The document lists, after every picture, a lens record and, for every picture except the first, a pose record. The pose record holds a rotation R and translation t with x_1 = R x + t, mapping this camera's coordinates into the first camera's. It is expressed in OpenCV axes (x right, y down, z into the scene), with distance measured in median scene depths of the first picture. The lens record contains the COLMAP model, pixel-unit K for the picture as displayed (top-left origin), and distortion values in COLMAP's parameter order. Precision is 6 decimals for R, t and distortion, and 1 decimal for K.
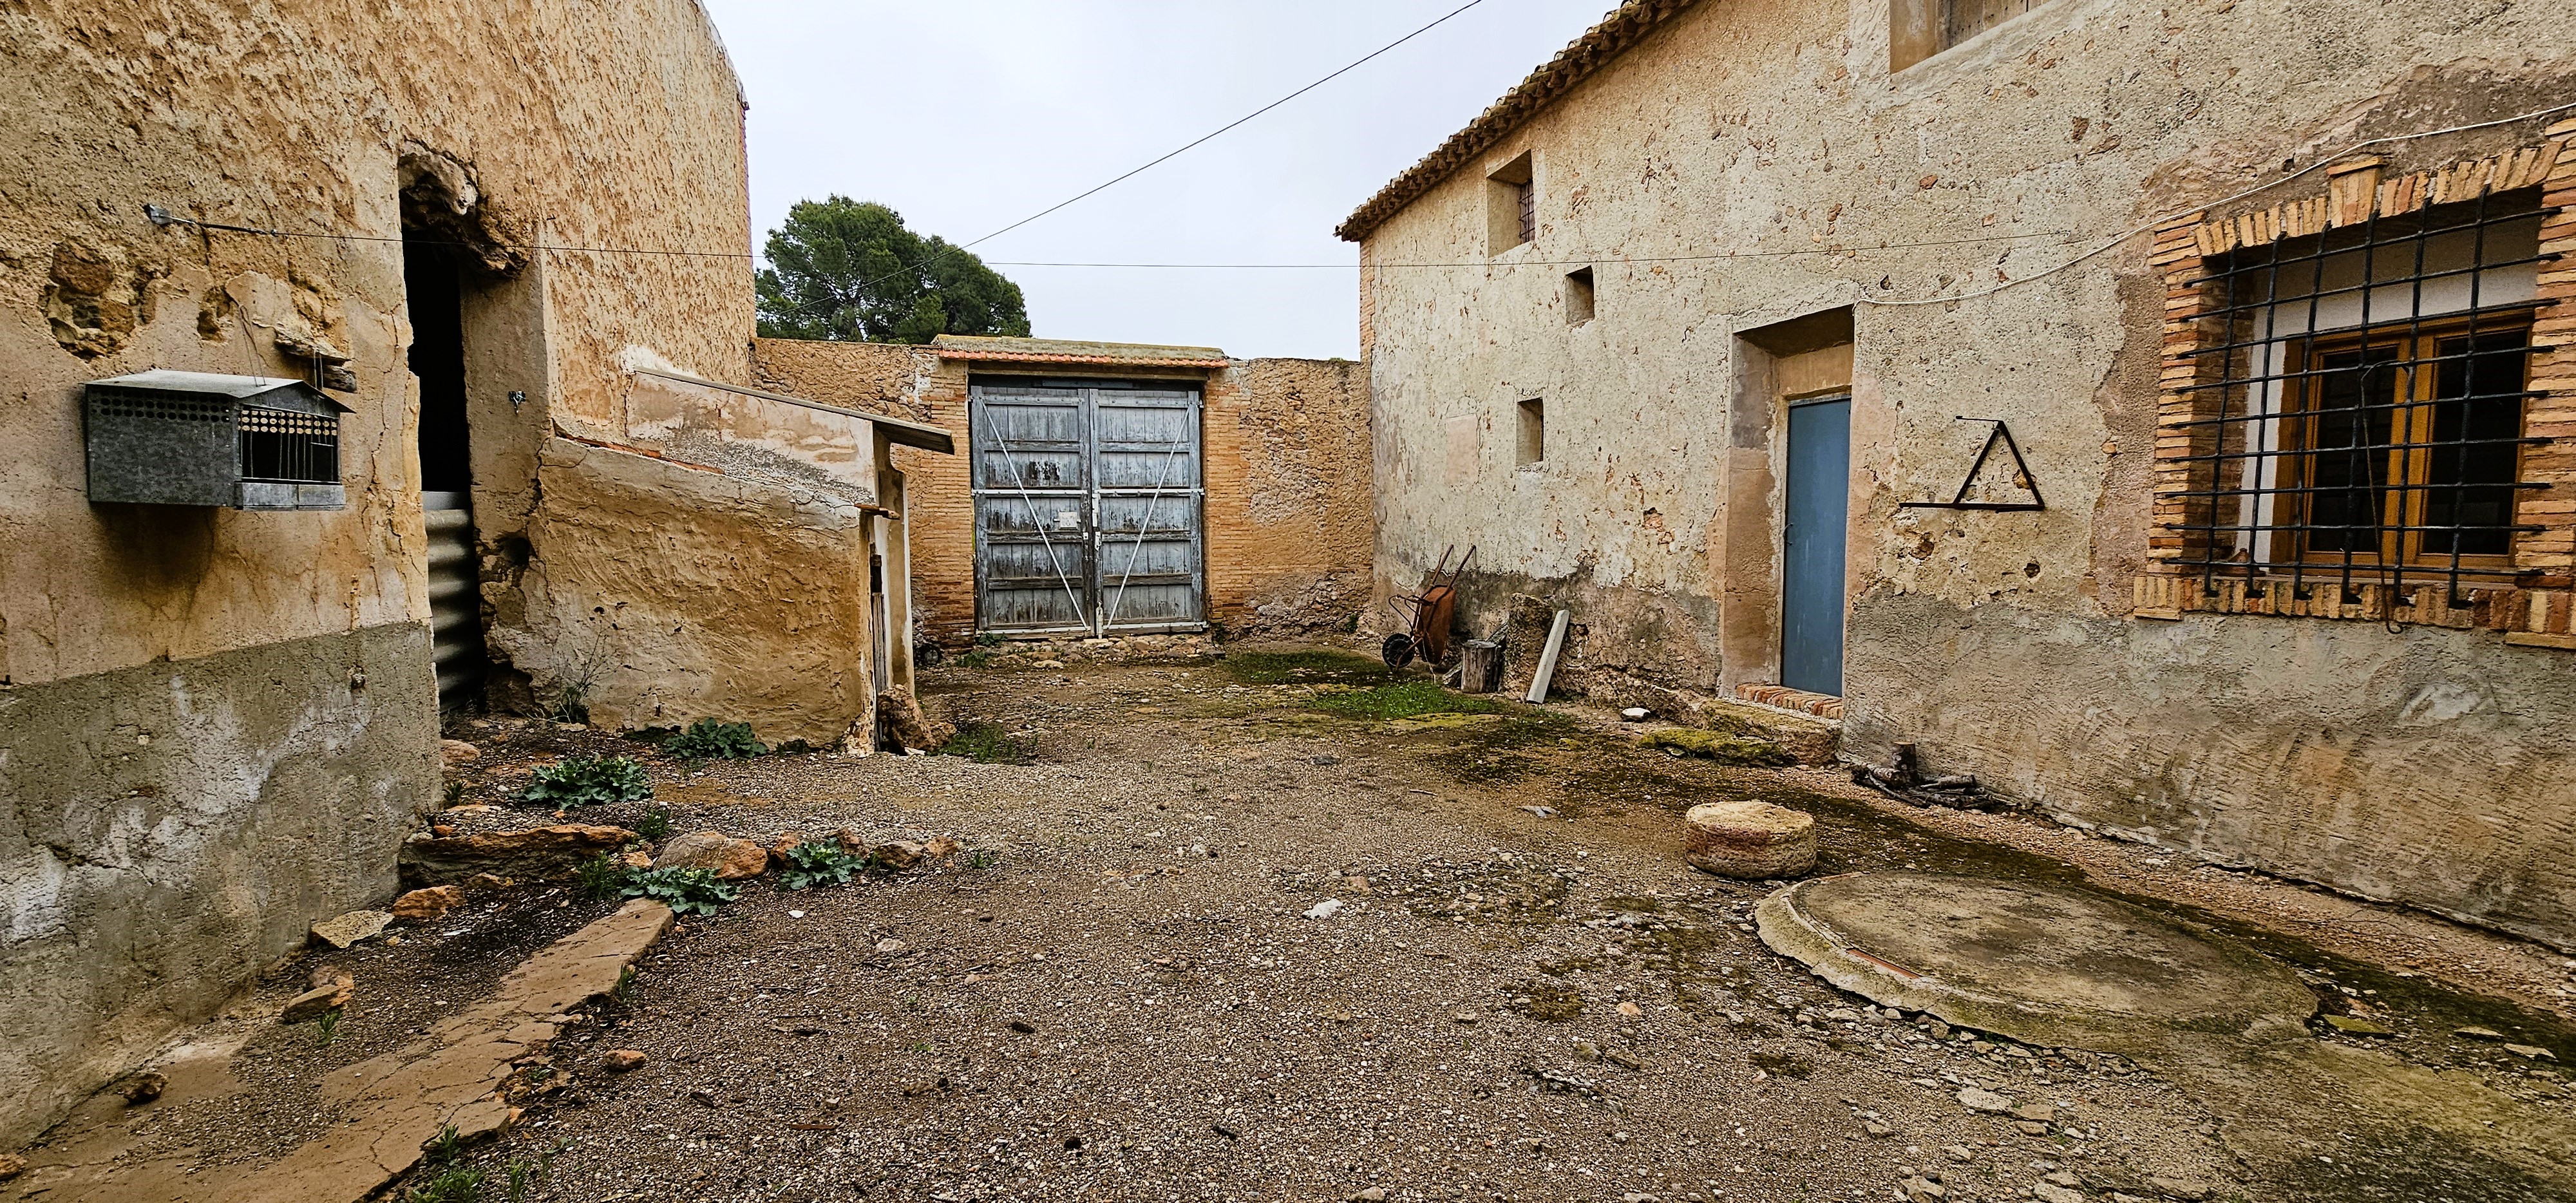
lens RADIAL K [[1045.8, 0, 1279.2], [0, 1045.8, 600.8], [0, 0, 1]] dist [-0.004542, 0.001336]
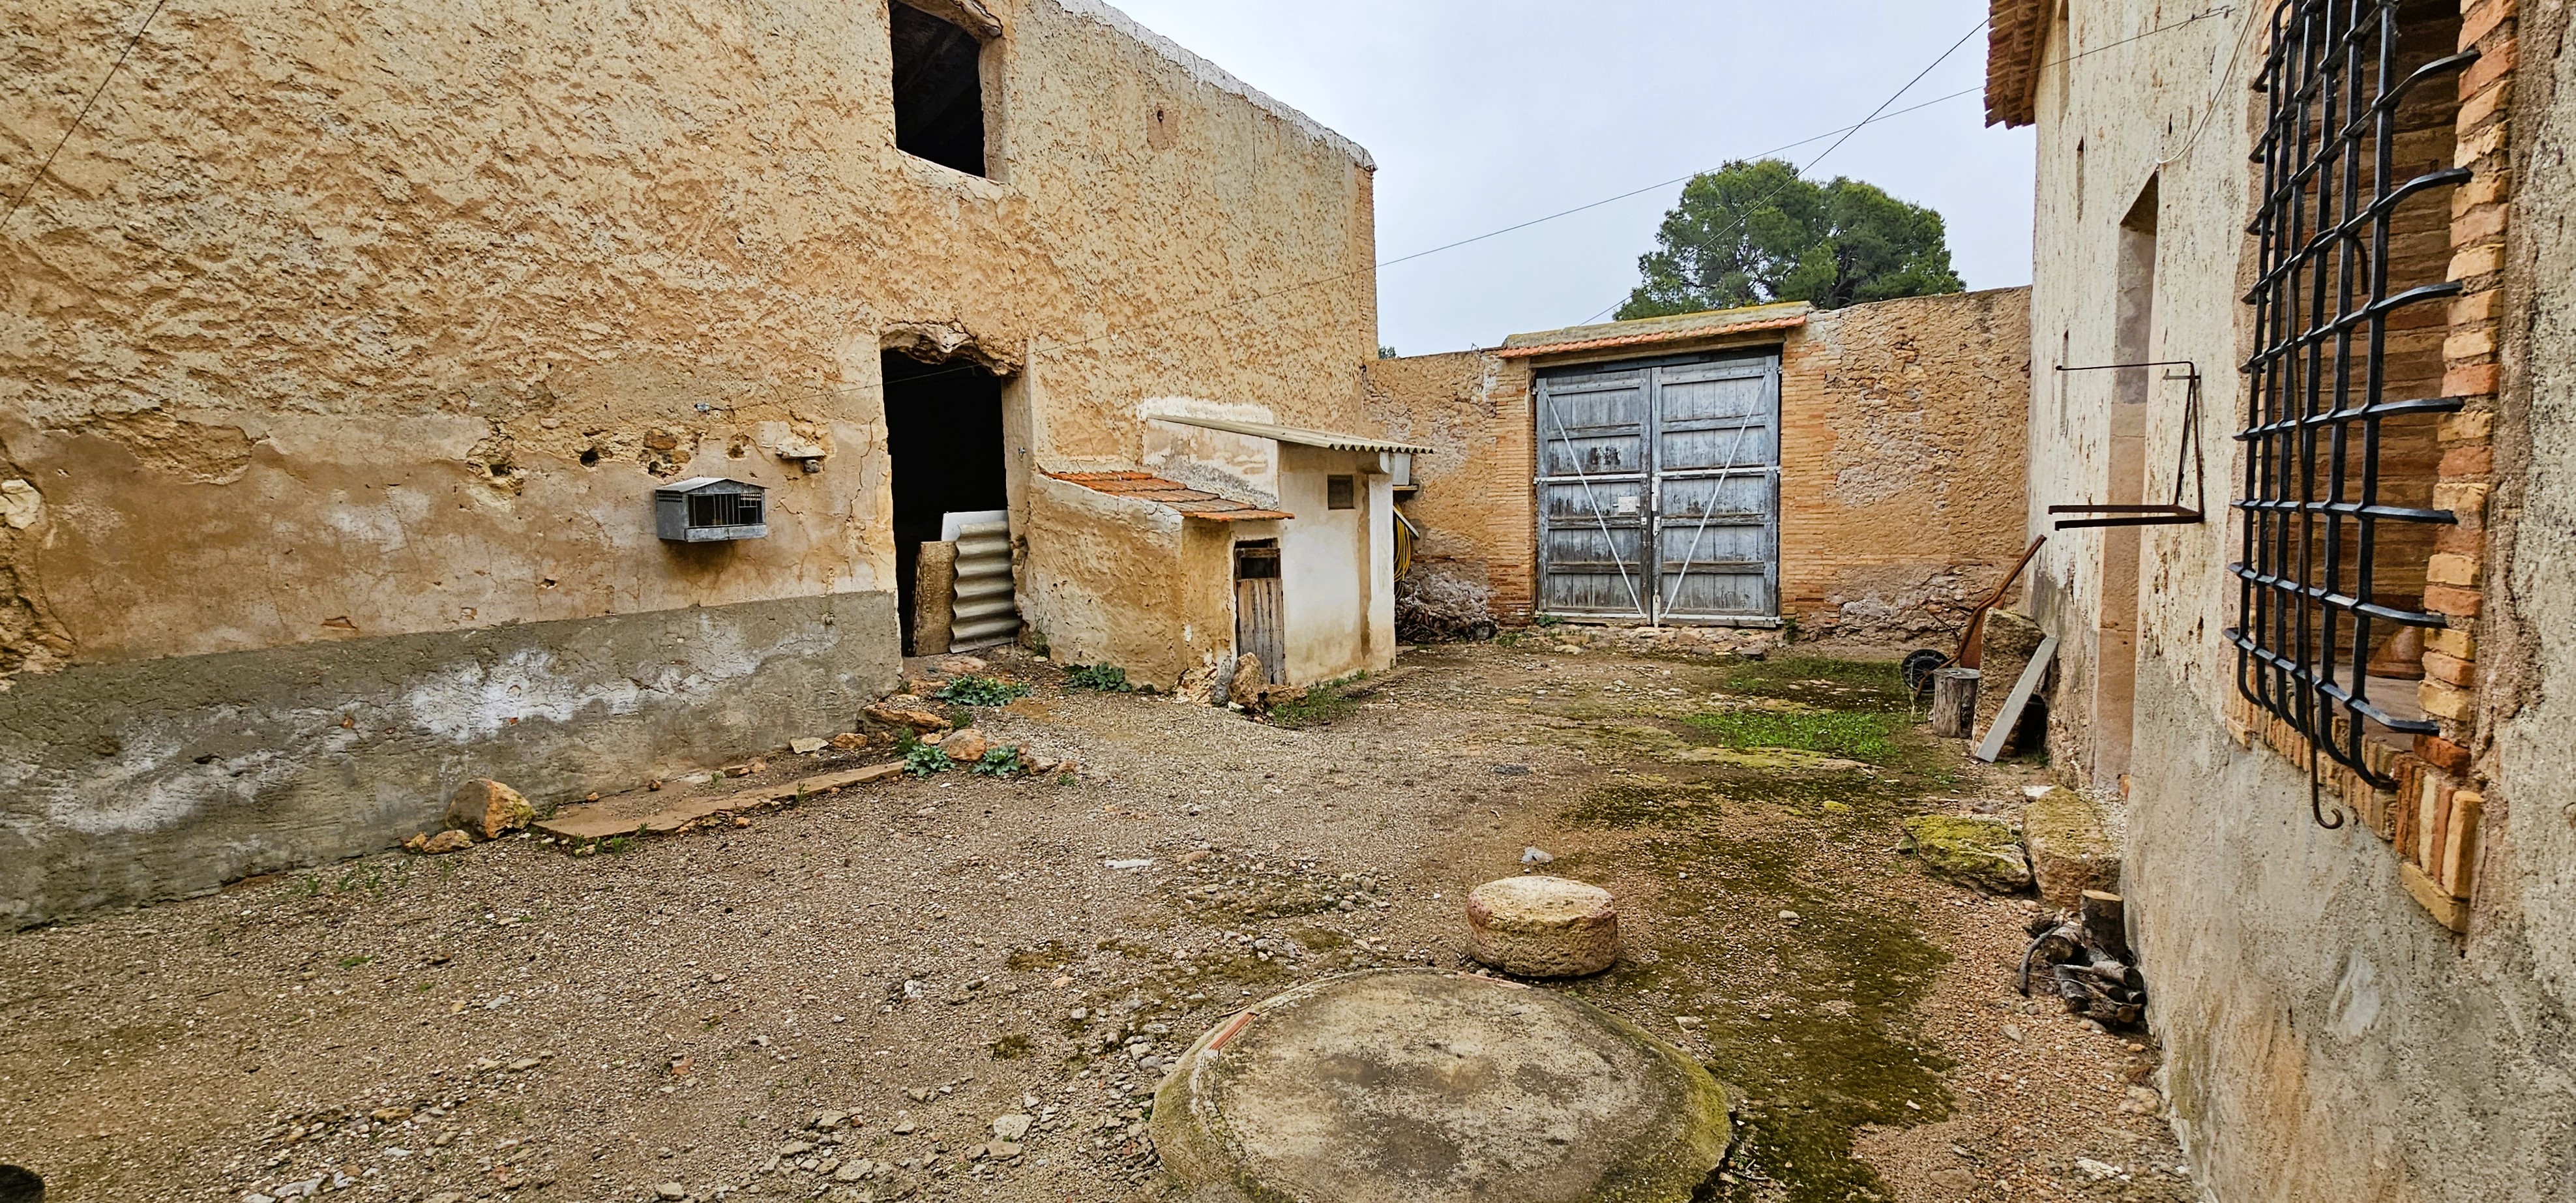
lens RADIAL K [[1045.9, 0, 1263.8], [0, 1045.9, 600.4], [0, 0, 1]] dist [-0.004542, 0.001336]
pose [[0.649778, 0.054195, -0.758190, 0.720386], [-0.030780, 0.998513, 0.044995, -0.047516], [0.759501, -0.005899, 0.650480, 0.228517]]
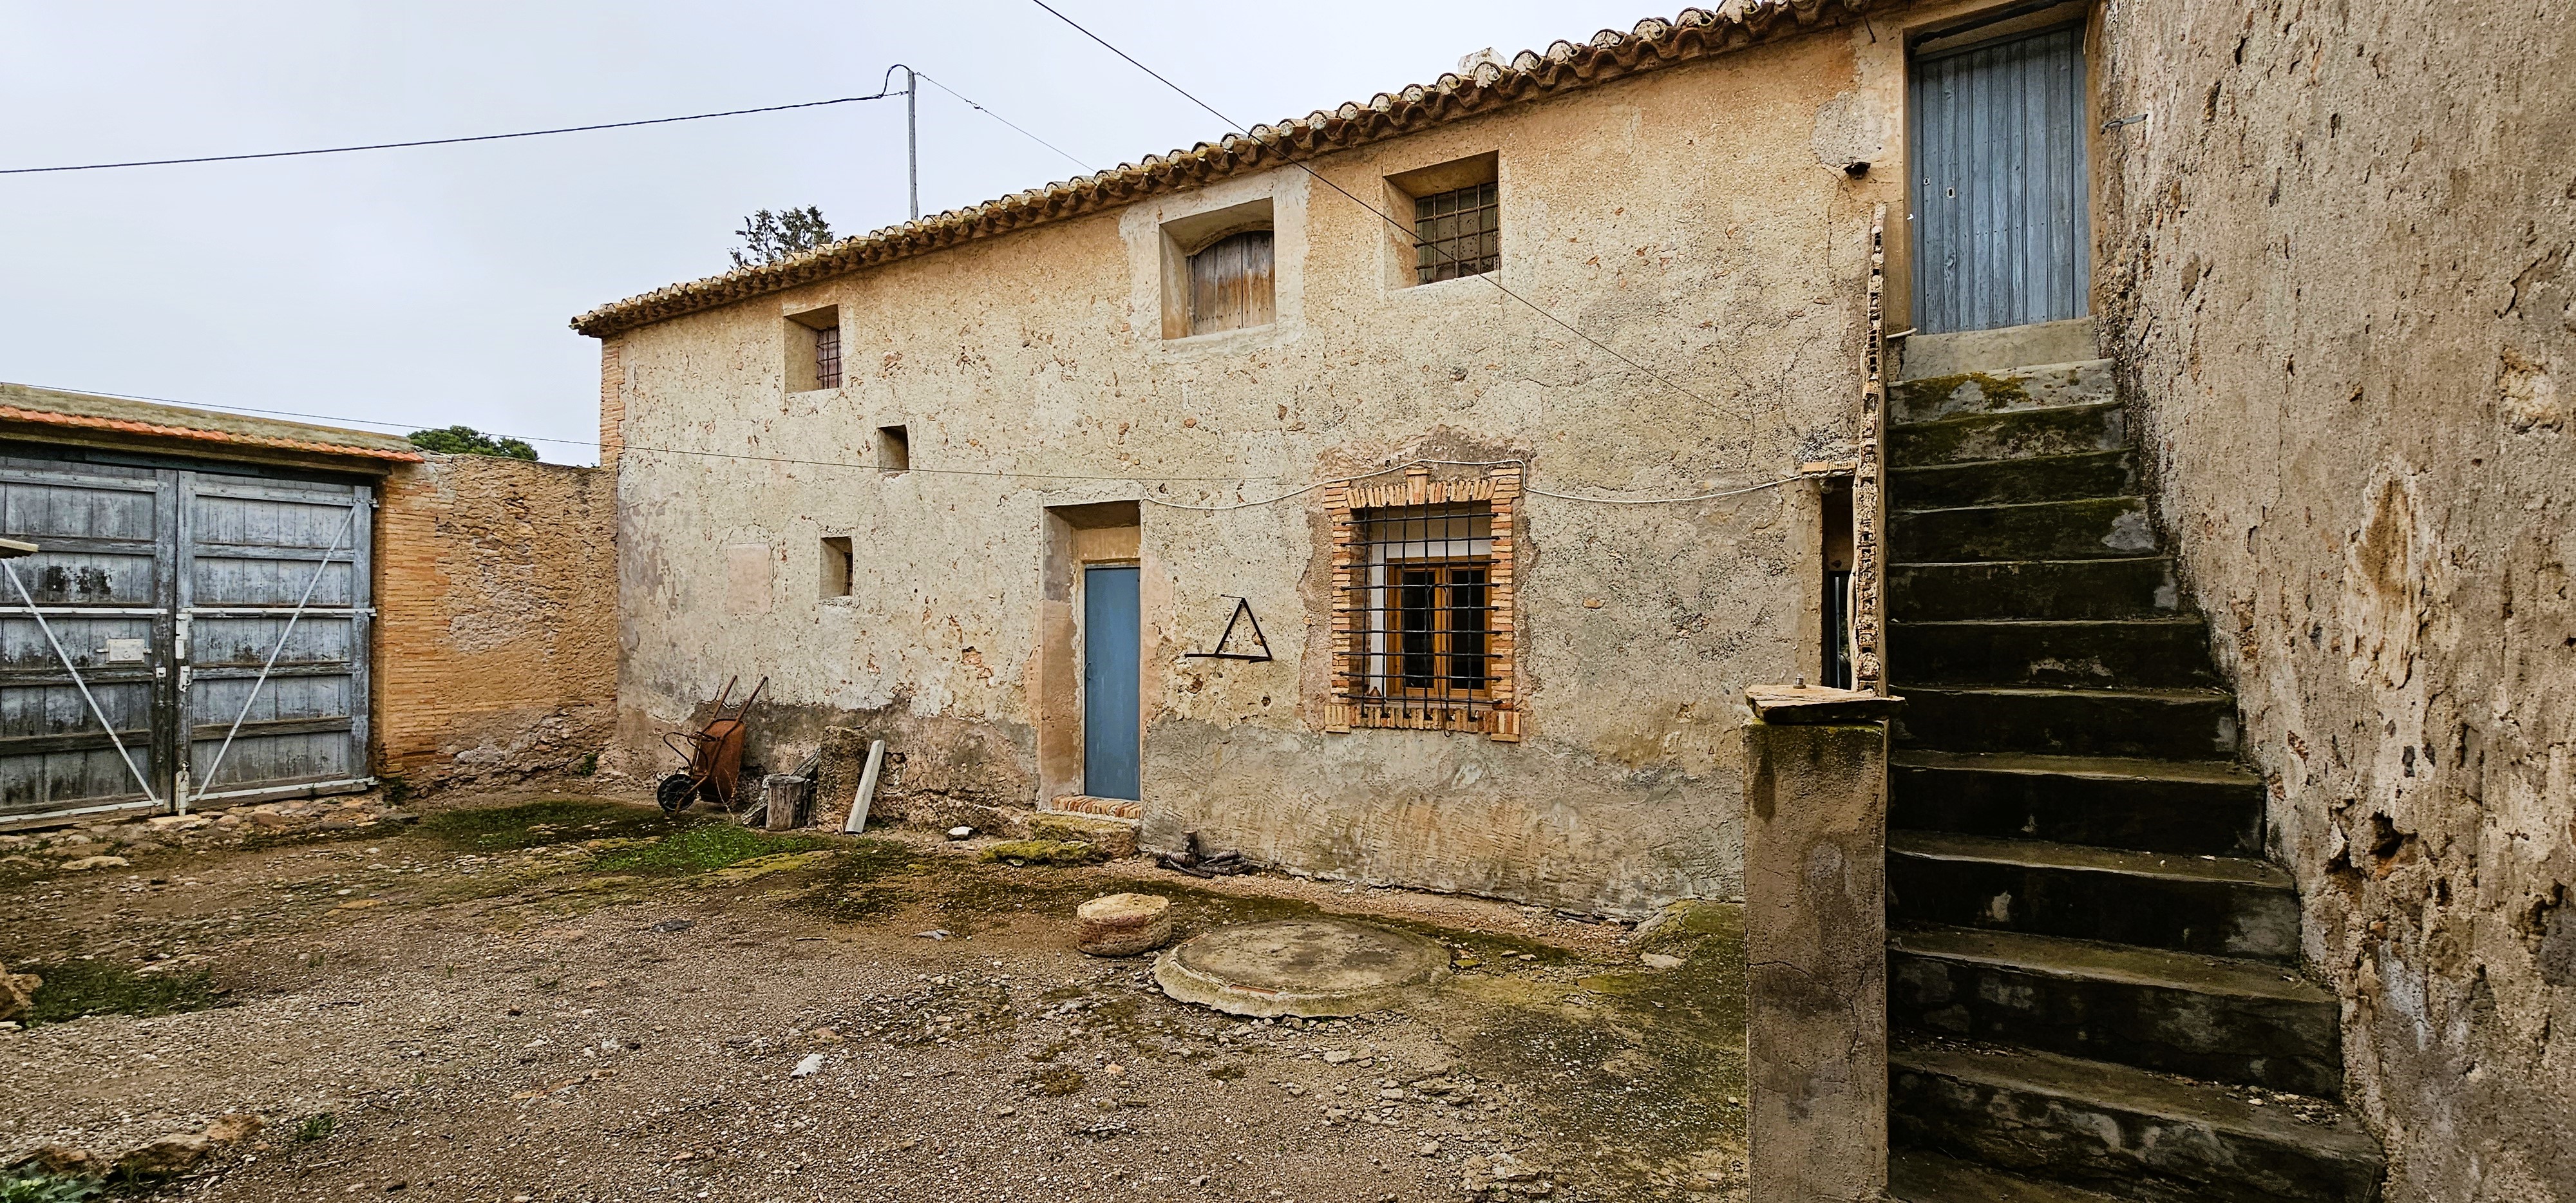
lens RADIAL K [[1045.8, 0, 1272.9], [0, 1045.8, 604.1], [0, 0, 1]] dist [-0.004542, 0.001336]
pose [[0.741789, 0.020998, 0.670304, -0.222070], [0.043597, 0.995886, -0.079444, -0.042036], [-0.669214, 0.088154, 0.737822, -0.083453]]
